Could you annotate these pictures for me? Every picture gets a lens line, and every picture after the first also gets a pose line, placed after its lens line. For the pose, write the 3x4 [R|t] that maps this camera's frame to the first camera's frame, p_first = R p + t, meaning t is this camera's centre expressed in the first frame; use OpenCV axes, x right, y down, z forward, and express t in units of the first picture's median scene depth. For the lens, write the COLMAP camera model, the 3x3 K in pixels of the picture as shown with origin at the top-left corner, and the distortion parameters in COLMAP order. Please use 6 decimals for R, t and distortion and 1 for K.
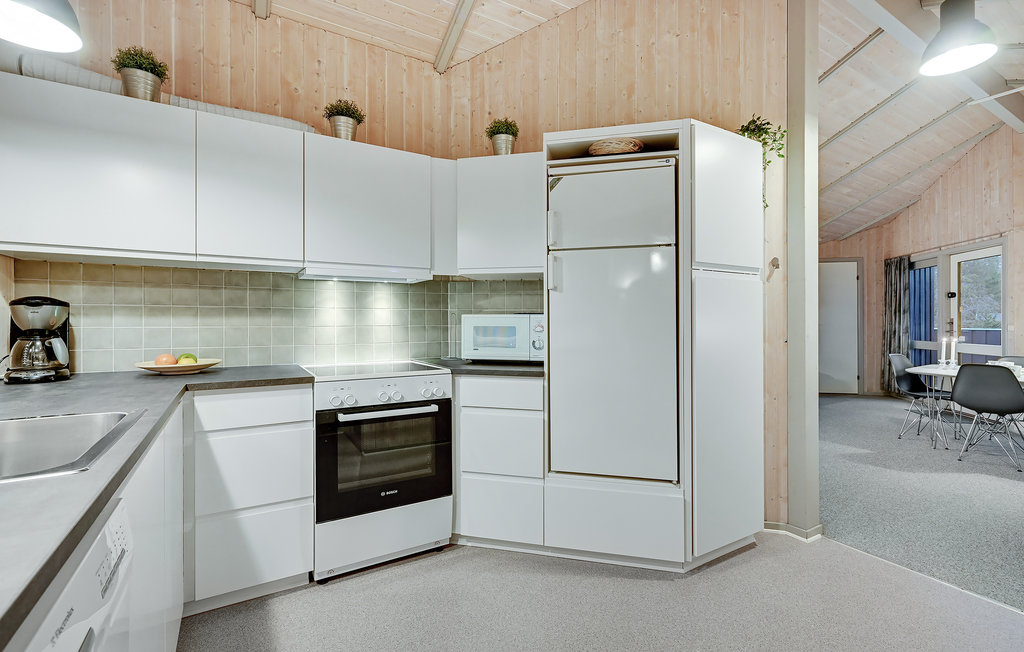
lens RADIAL K [[461.4, 0, 512.0], [0, 461.4, 326.0], [0, 0, 1]] dist [-0.026522, 0.000025]
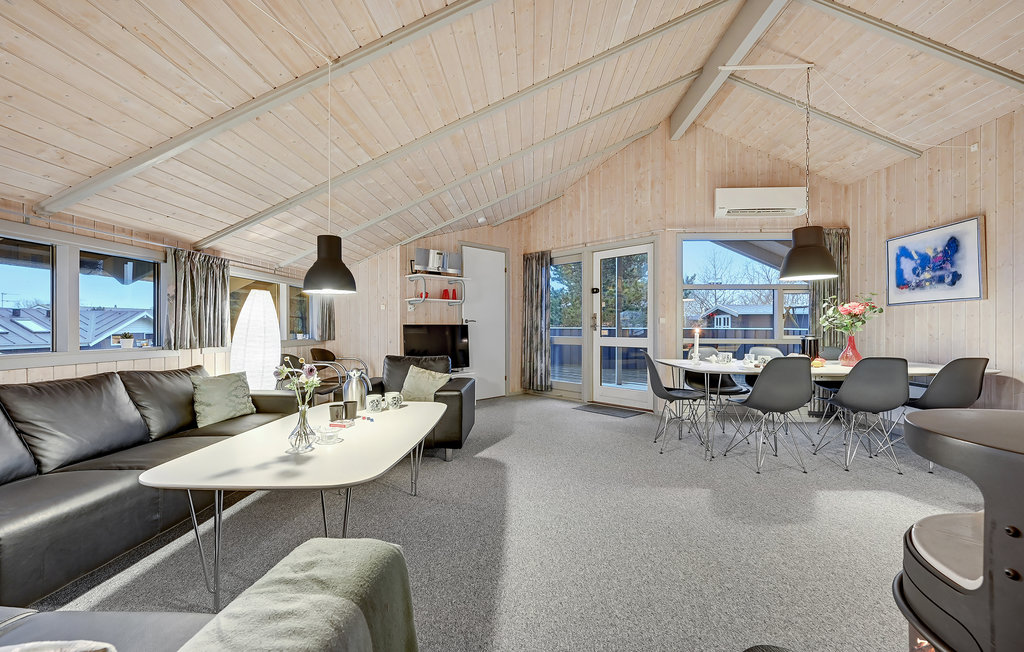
lens RADIAL K [[434.6, 0, 512.0], [0, 434.6, 326.0], [0, 0, 1]] dist [0.000529, 0.000009]
pose [[0.555610, -0.002970, 0.831438, 0.037784], [0.013274, 0.999898, -0.005298, 0.013993], [-0.831337, 0.013980, 0.555593, 0.558322]]
